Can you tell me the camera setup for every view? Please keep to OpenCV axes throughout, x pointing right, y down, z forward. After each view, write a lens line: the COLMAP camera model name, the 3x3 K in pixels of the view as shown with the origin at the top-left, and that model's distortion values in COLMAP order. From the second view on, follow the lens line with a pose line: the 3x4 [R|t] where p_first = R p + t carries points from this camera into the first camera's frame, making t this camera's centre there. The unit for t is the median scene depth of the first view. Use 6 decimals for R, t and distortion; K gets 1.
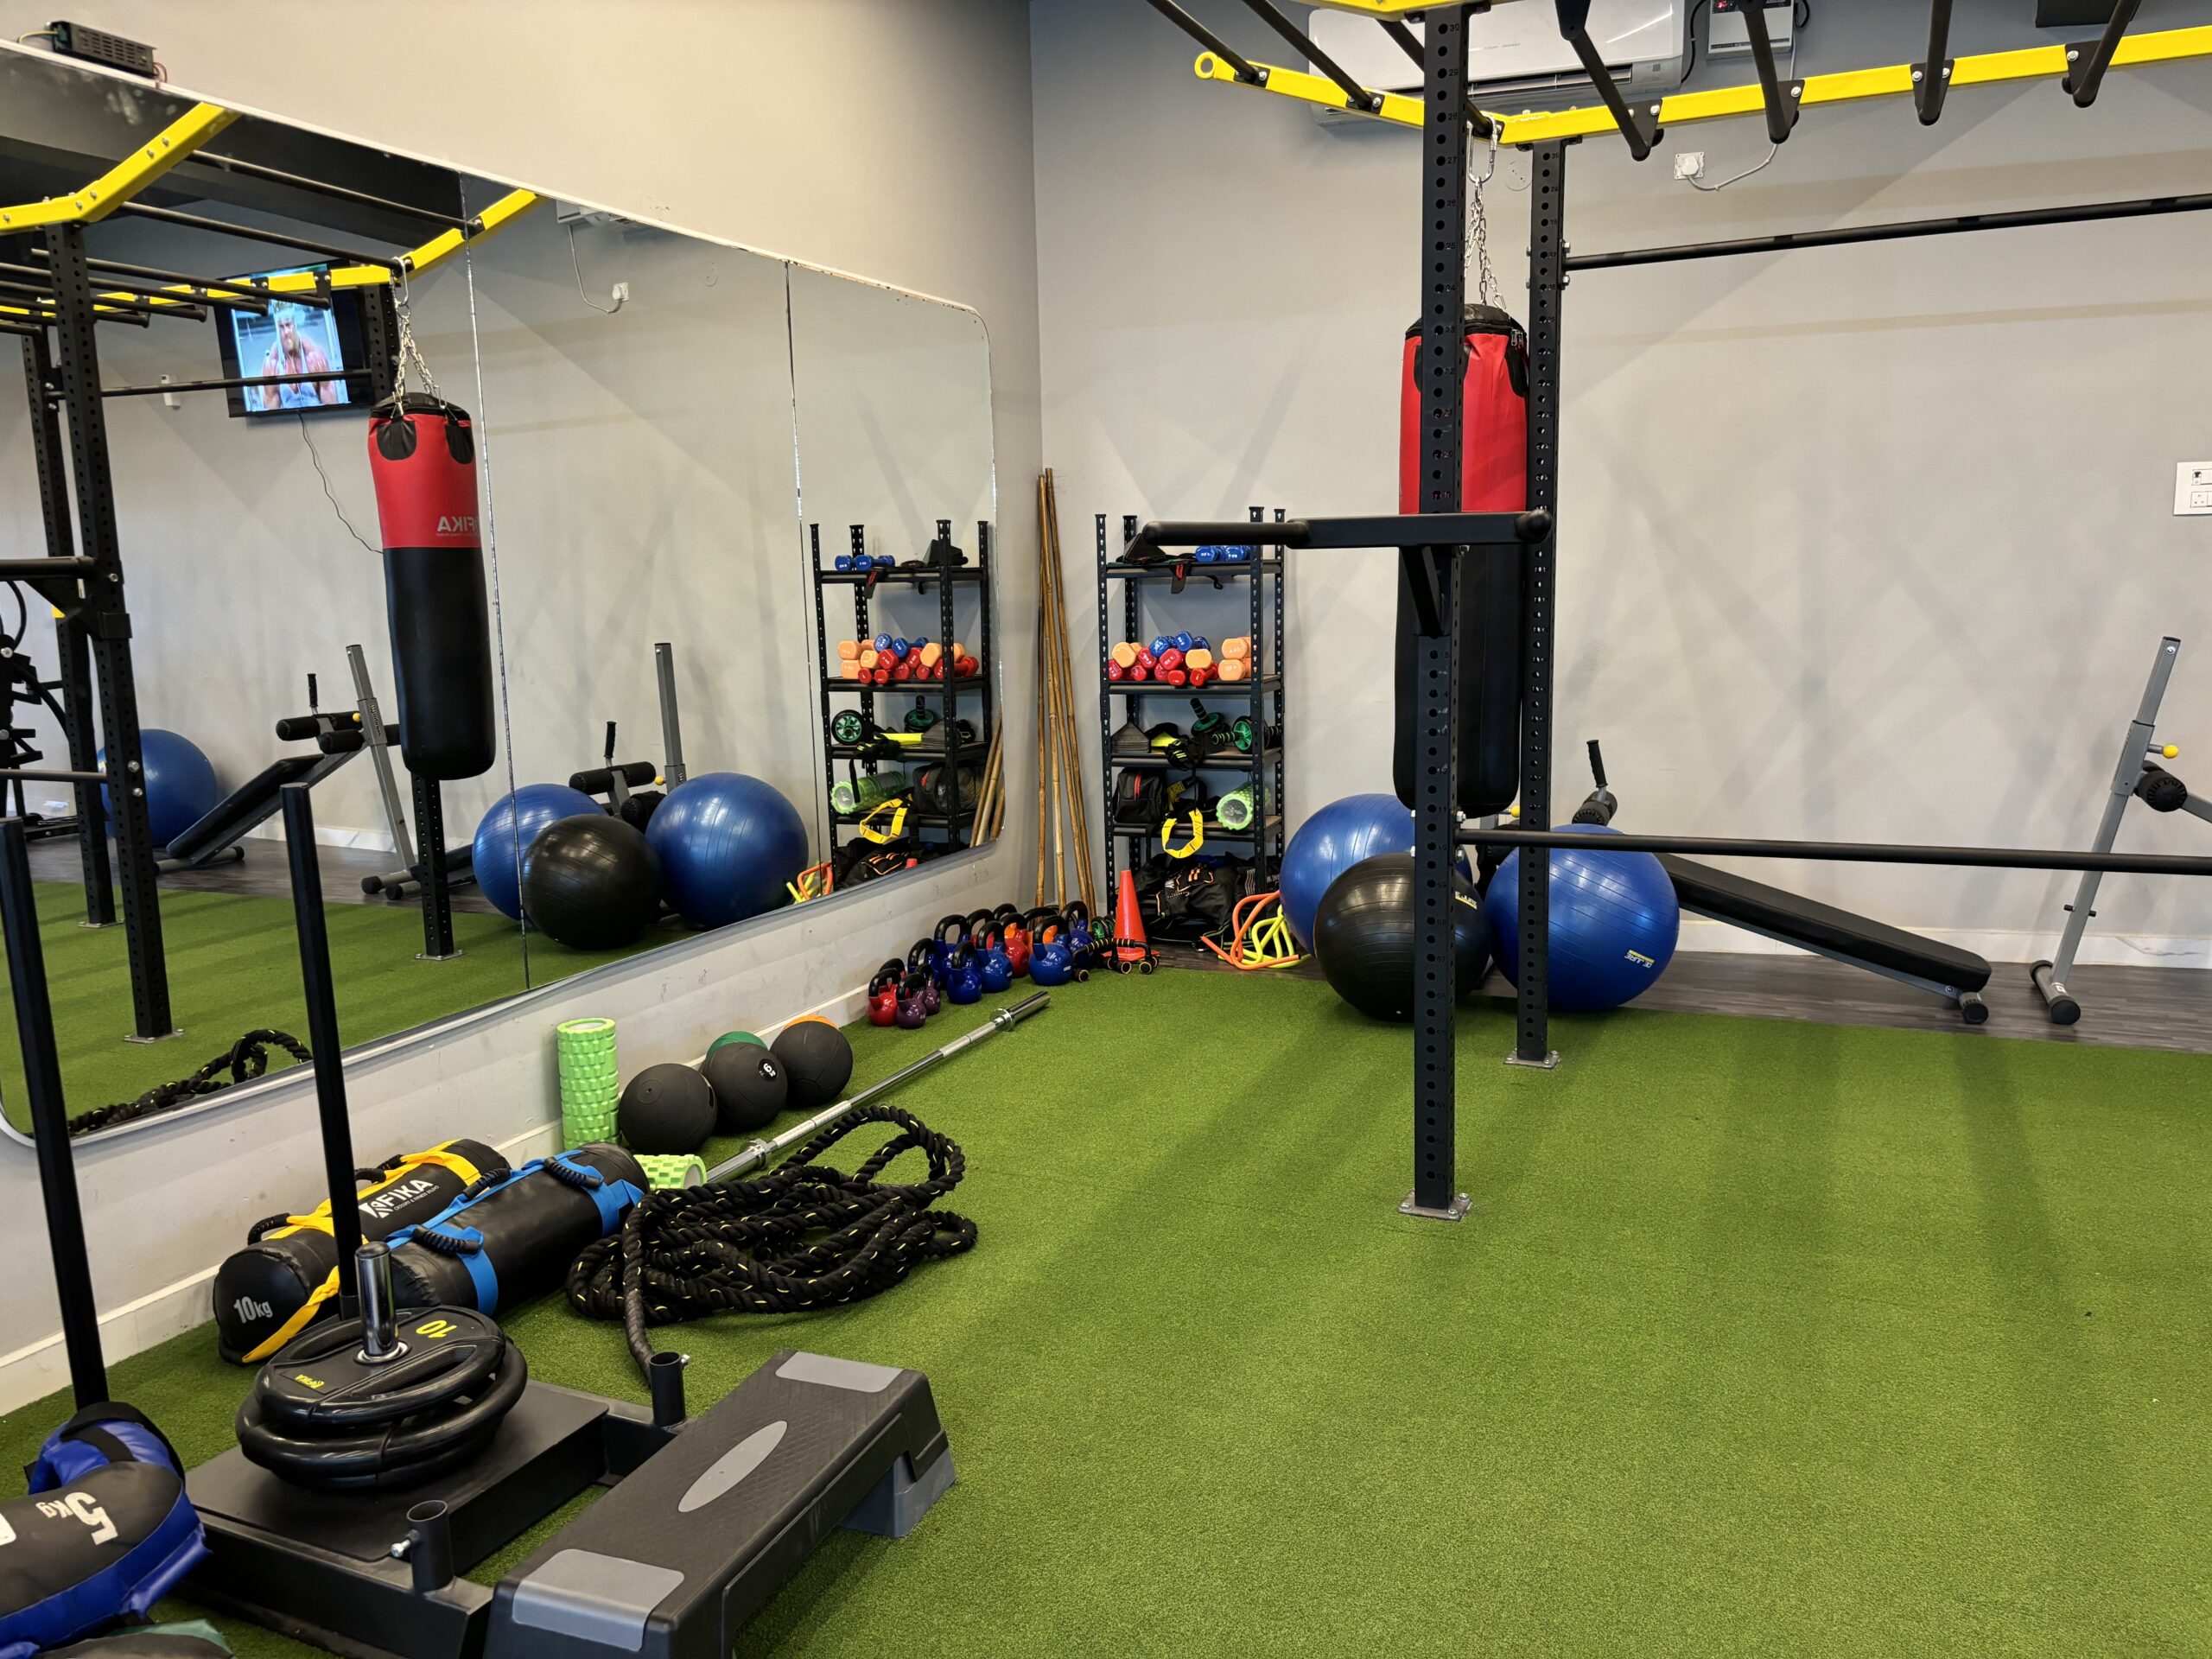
lens RADIAL K [[1673.2, 0, 1106.1], [0, 1673.2, 823.3], [0, 0, 1]] dist [0.024355, -0.015744]
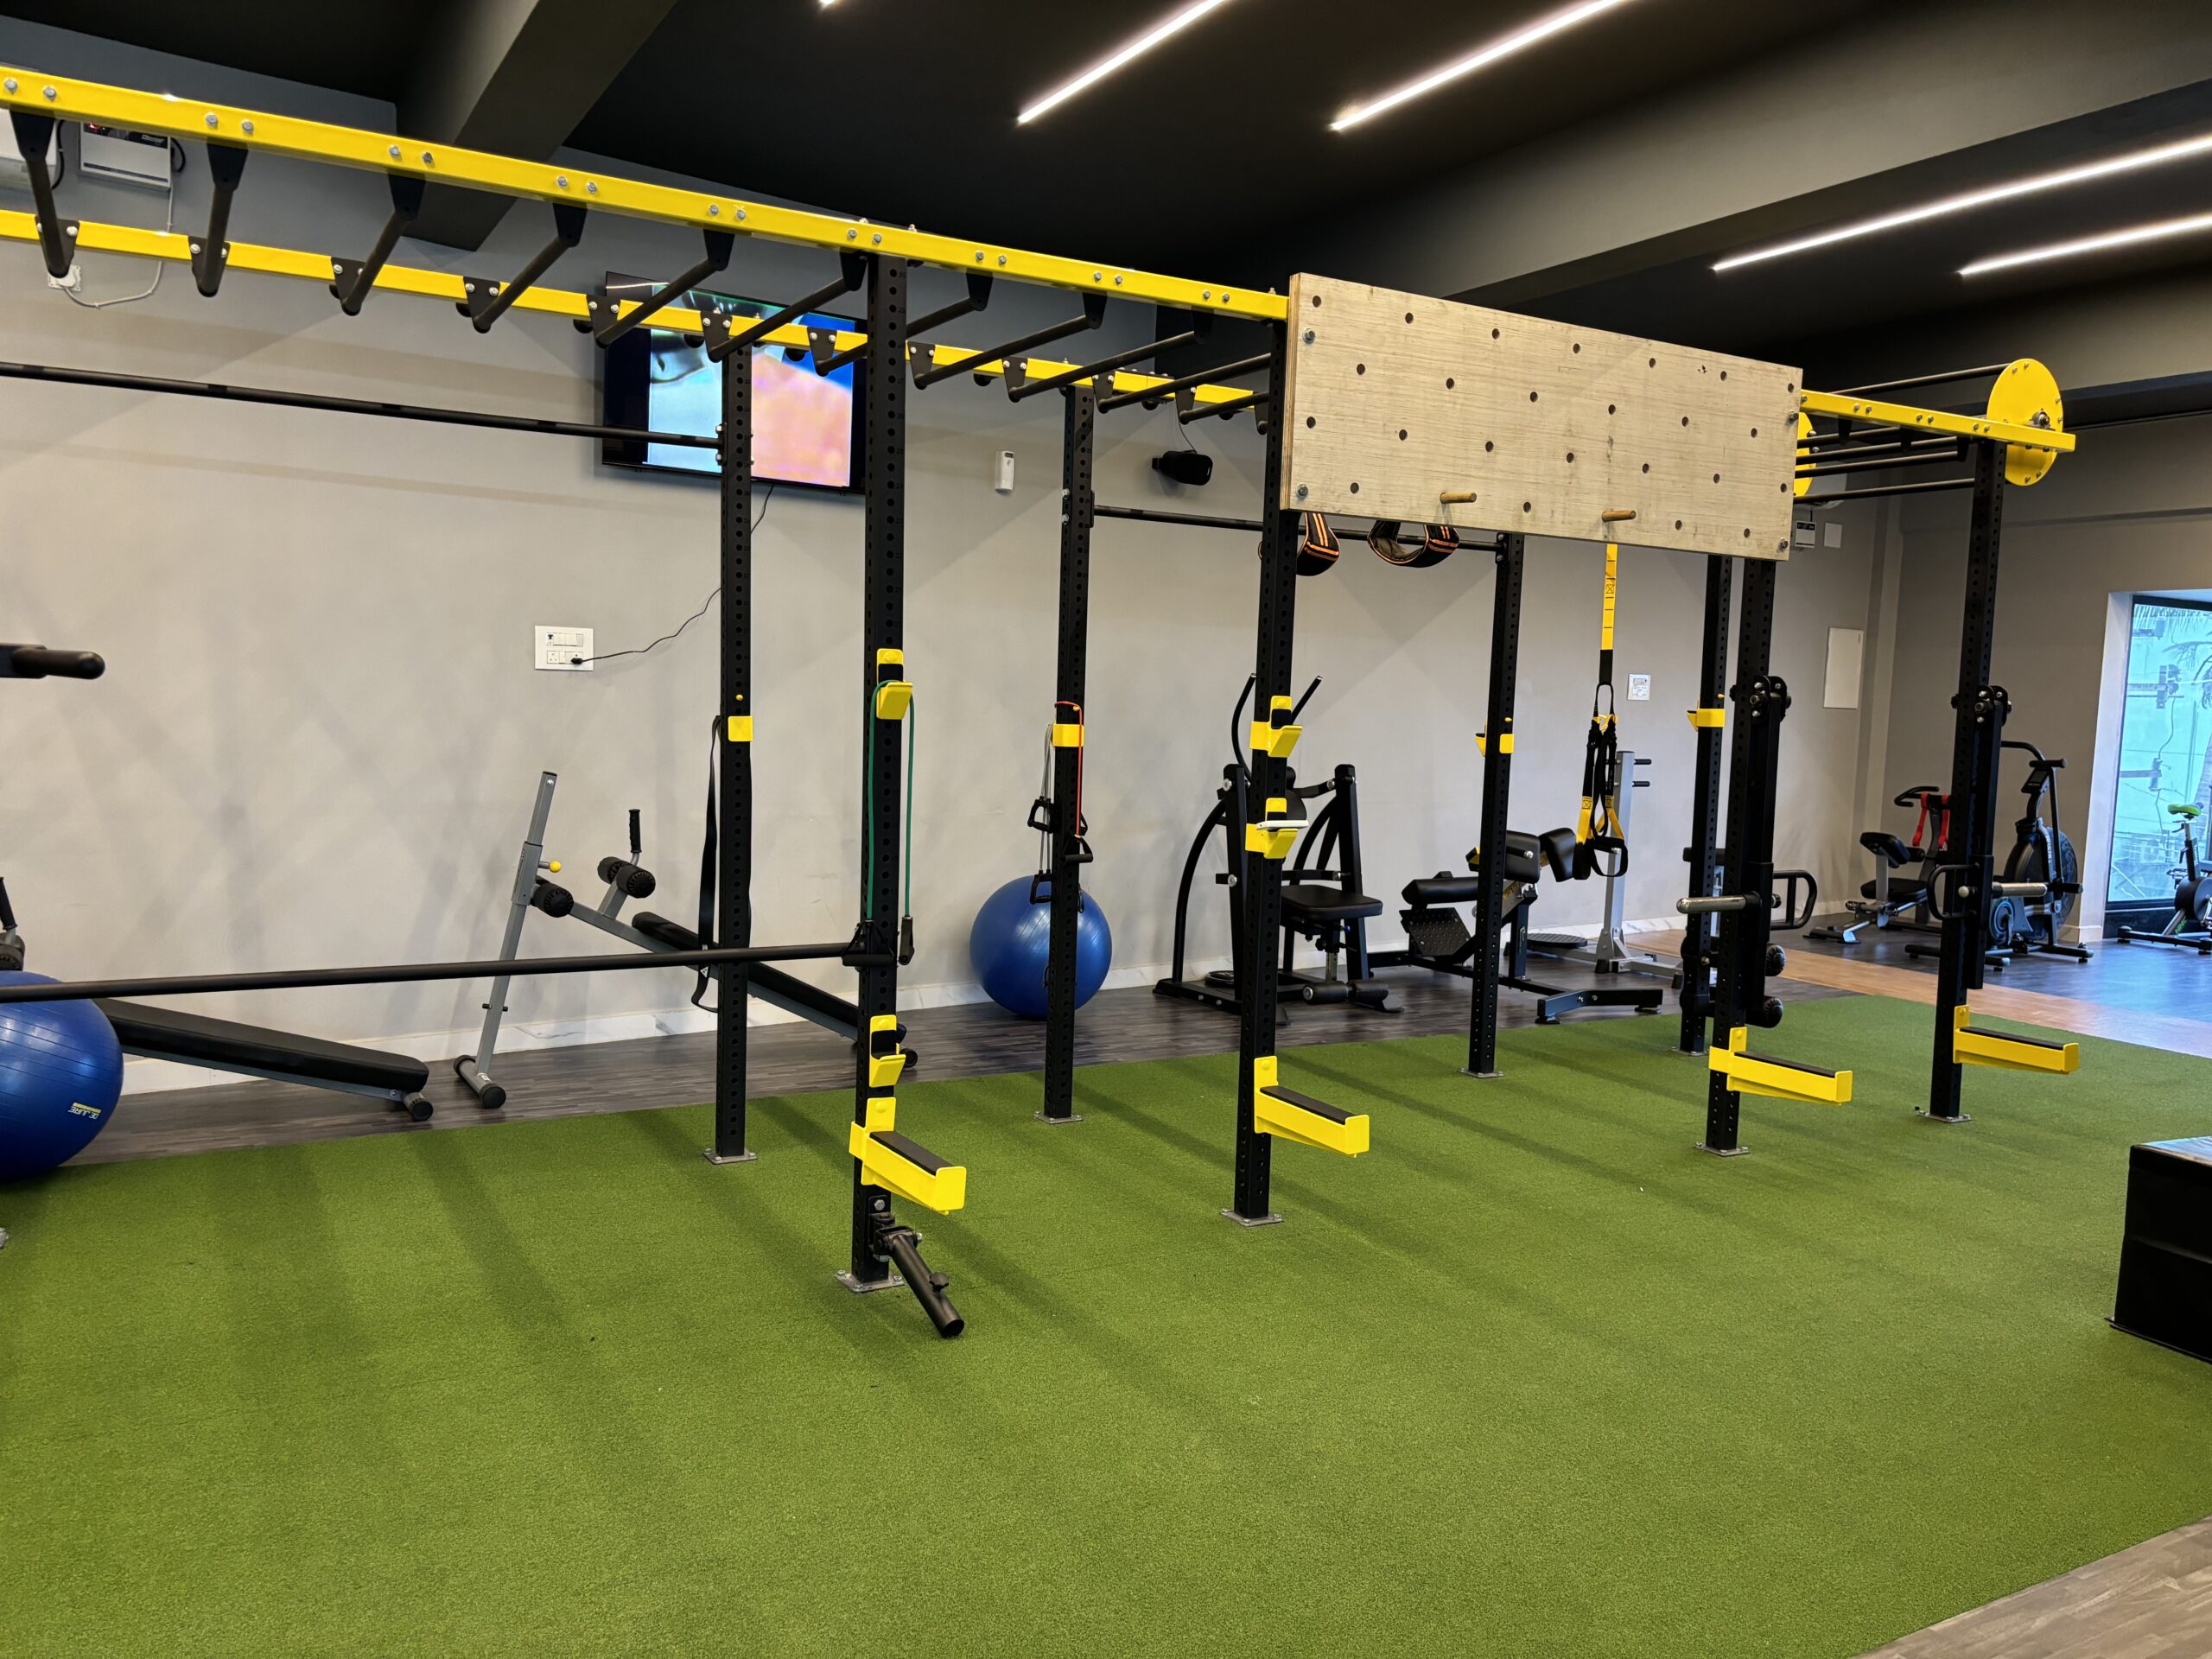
lens RADIAL K [[1673.2, 0, 1097.1], [0, 1673.2, 823.9], [0, 0, 1]] dist [0.024355, -0.015744]
pose [[0.591926, -0.019887, 0.805747, -0.101531], [0.072982, 0.996911, -0.029009, -0.010135], [-0.802682, 0.075976, 0.591549, -0.019930]]
